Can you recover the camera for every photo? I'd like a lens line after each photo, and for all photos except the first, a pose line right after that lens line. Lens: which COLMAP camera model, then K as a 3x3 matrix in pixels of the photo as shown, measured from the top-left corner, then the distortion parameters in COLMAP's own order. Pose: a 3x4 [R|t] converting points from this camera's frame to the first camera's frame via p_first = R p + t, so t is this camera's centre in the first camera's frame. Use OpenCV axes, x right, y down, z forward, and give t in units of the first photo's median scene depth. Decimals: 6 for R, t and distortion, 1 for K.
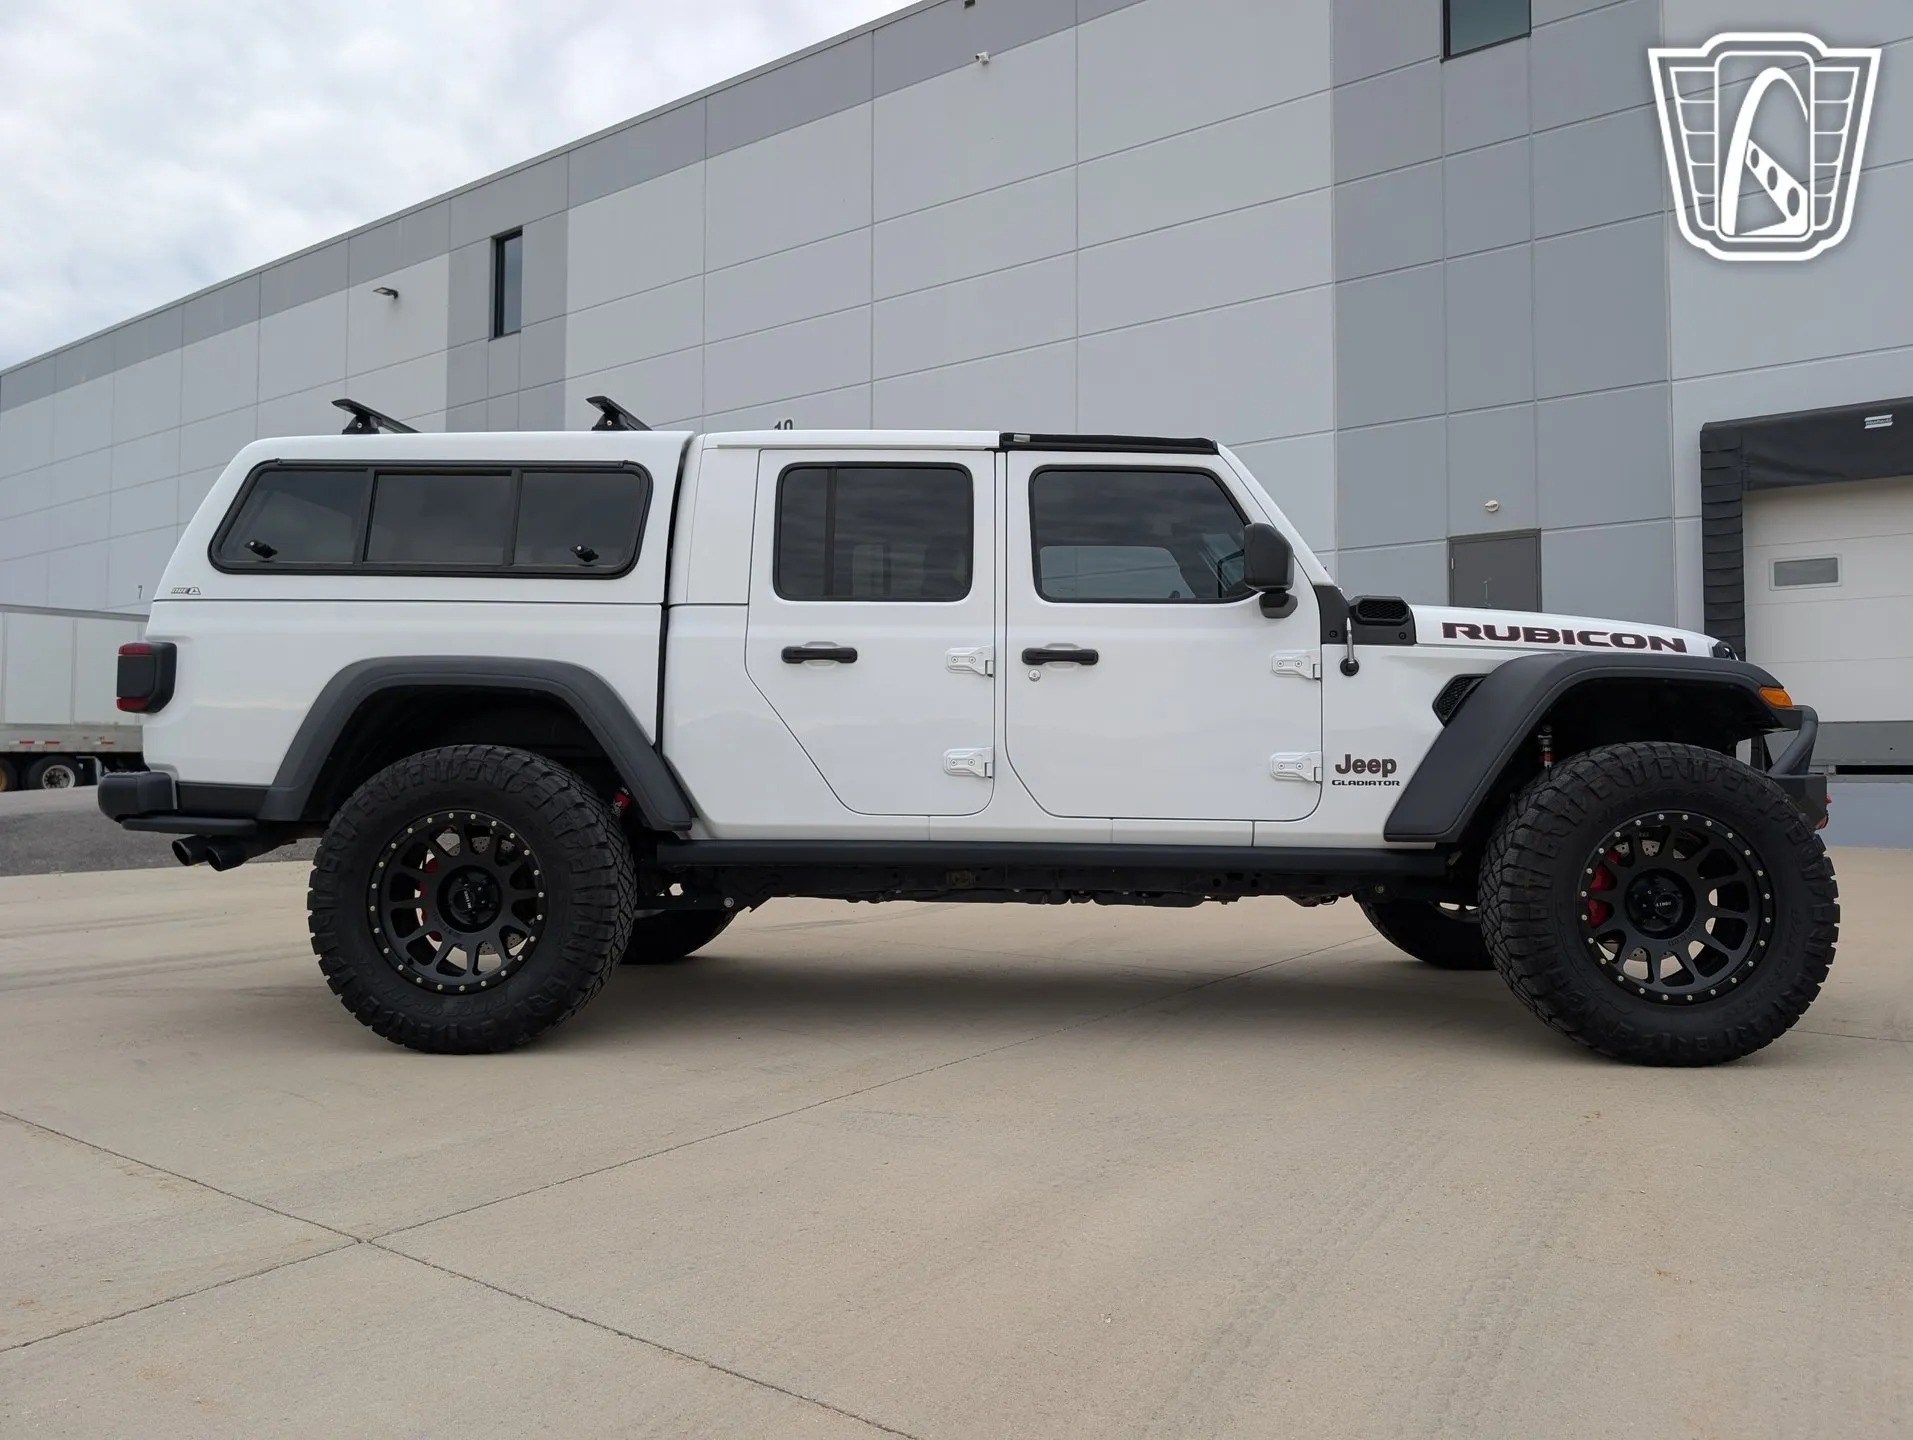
lens RADIAL K [[1392.9, 0, 964.7], [0, 1392.9, 694.2], [0, 0, 1]] dist [0.011076, -0.003282]
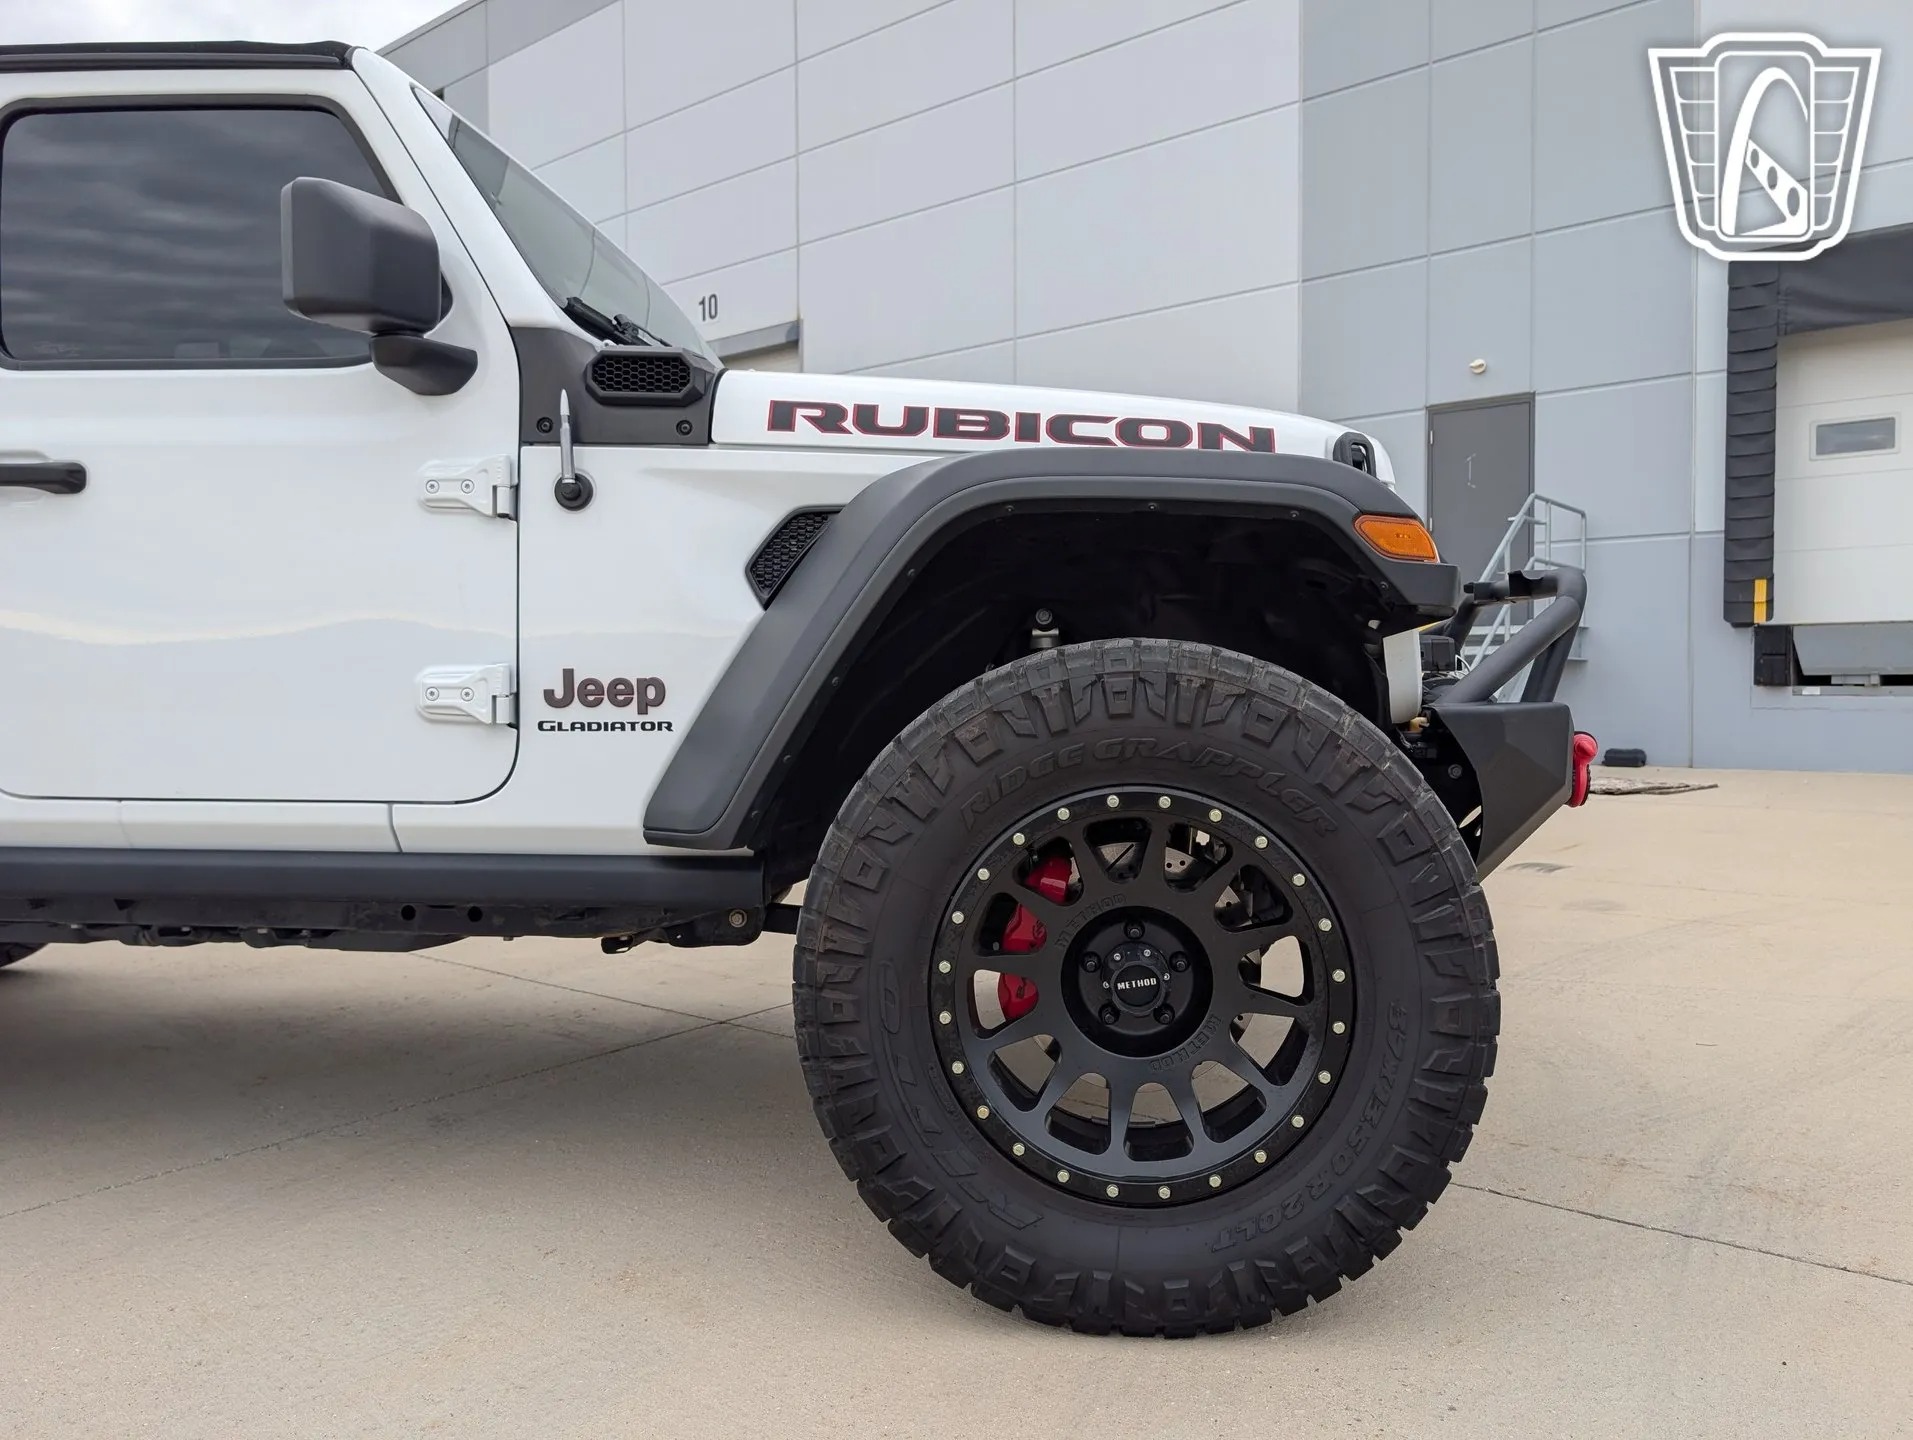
lens RADIAL K [[1398.4, 0, 978.5], [0, 1398.4, 717.7], [0, 0, 1]] dist [0.009144, -0.006019]
pose [[0.998760, -0.004587, -0.049570, 0.441147], [0.008430, 0.996948, 0.077617, 0.022783], [0.049062, -0.077938, 0.995750, 0.503778]]
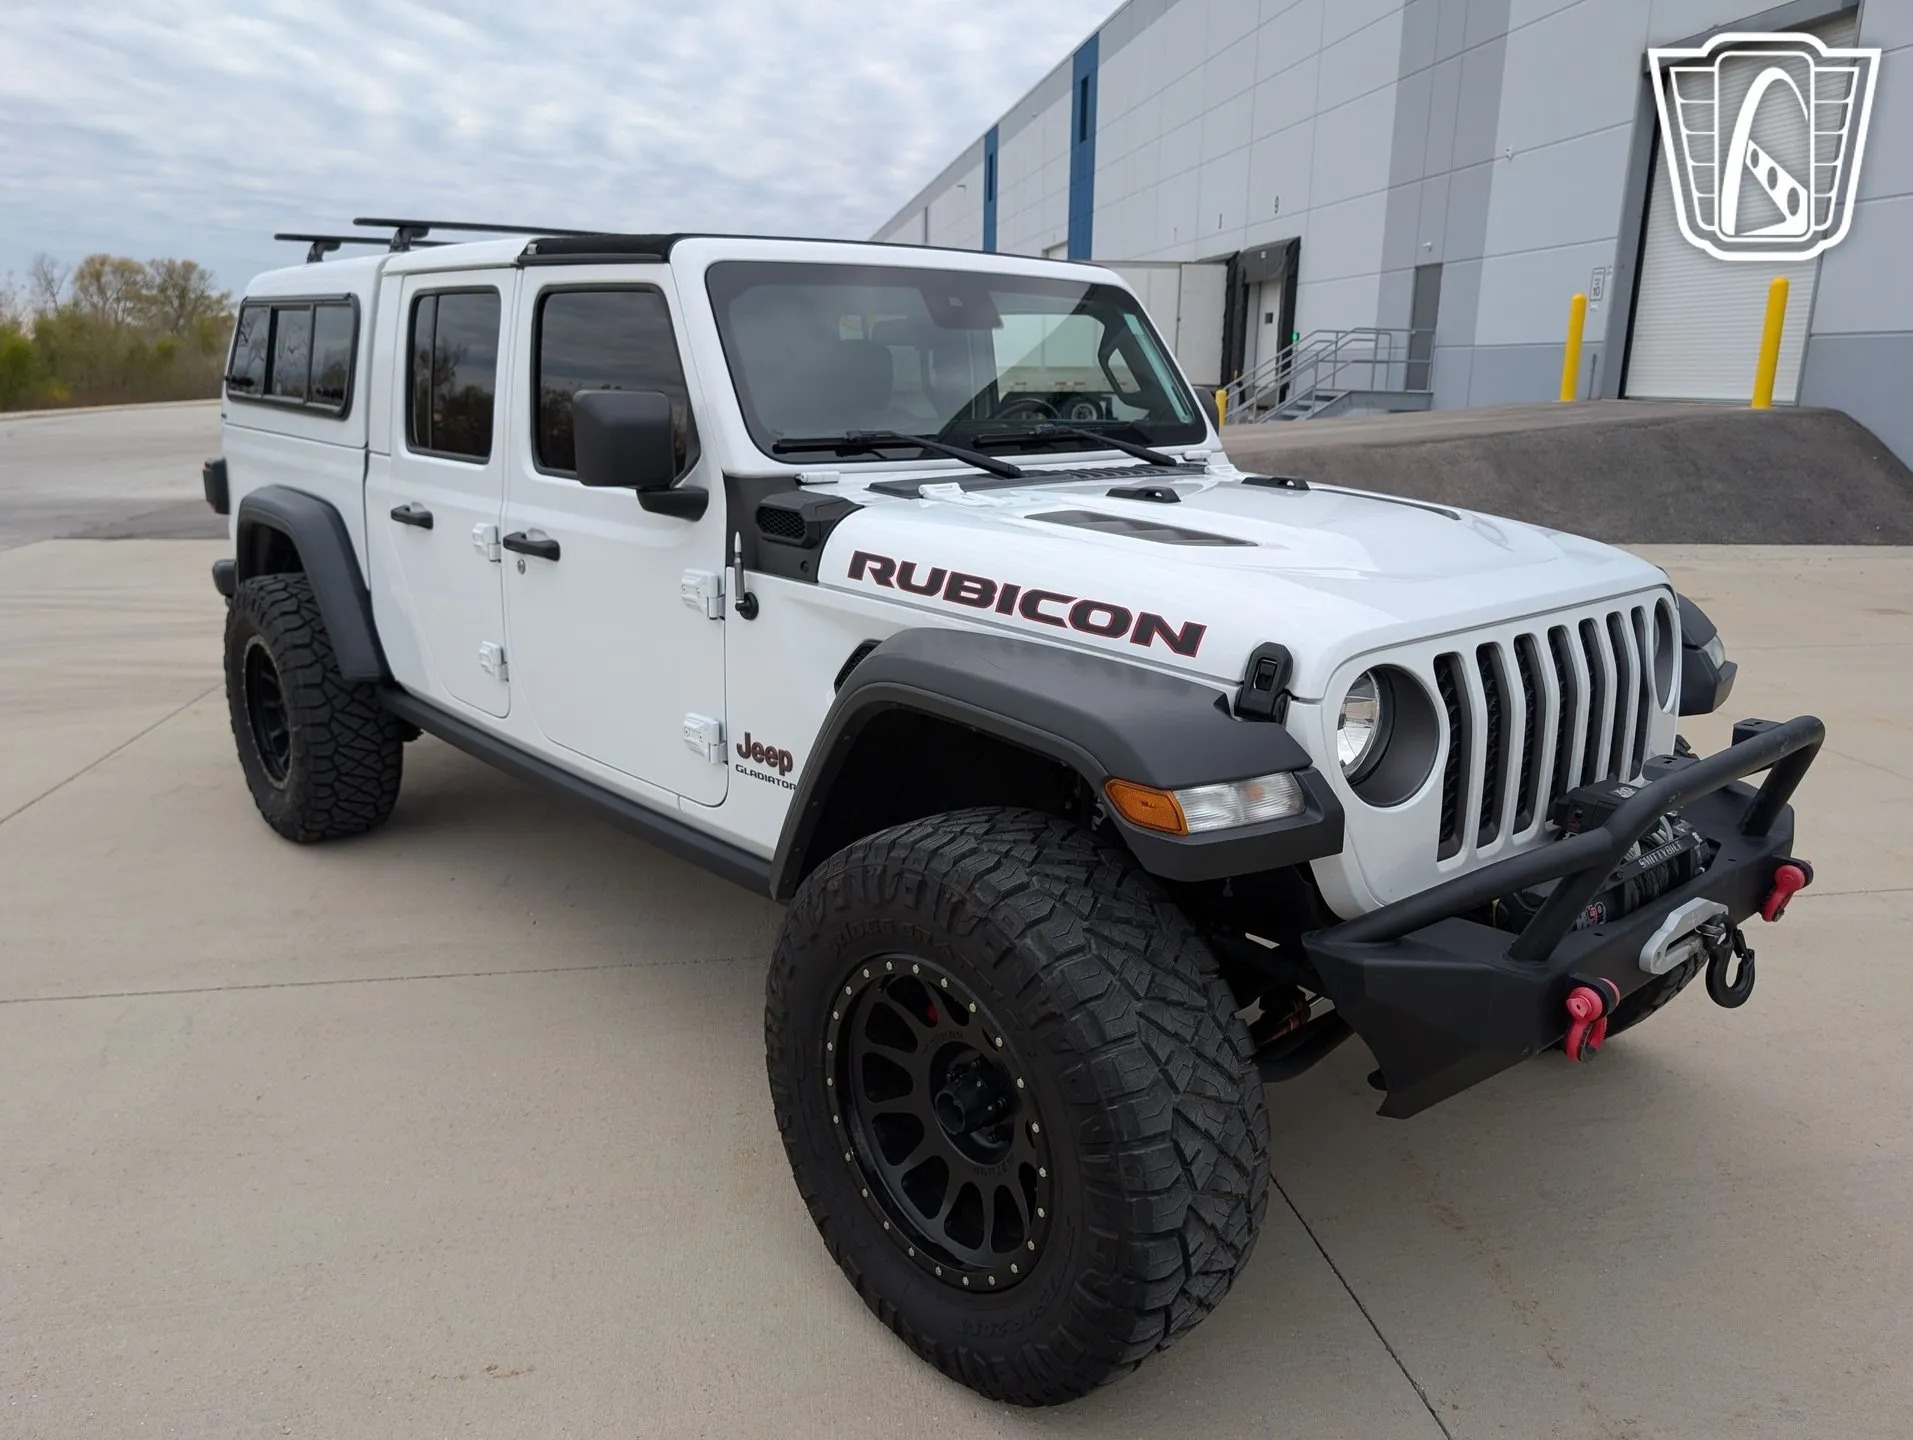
lens RADIAL K [[1384.7, 0, 954.2], [0, 1384.7, 720.8], [0, 0, 1]] dist [0.036599, -0.032469]
pose [[0.702241, 0.182161, -0.688240, 0.804988], [0.026135, 0.959465, 0.280614, -0.149051], [0.711459, -0.215046, 0.669015, 0.612424]]
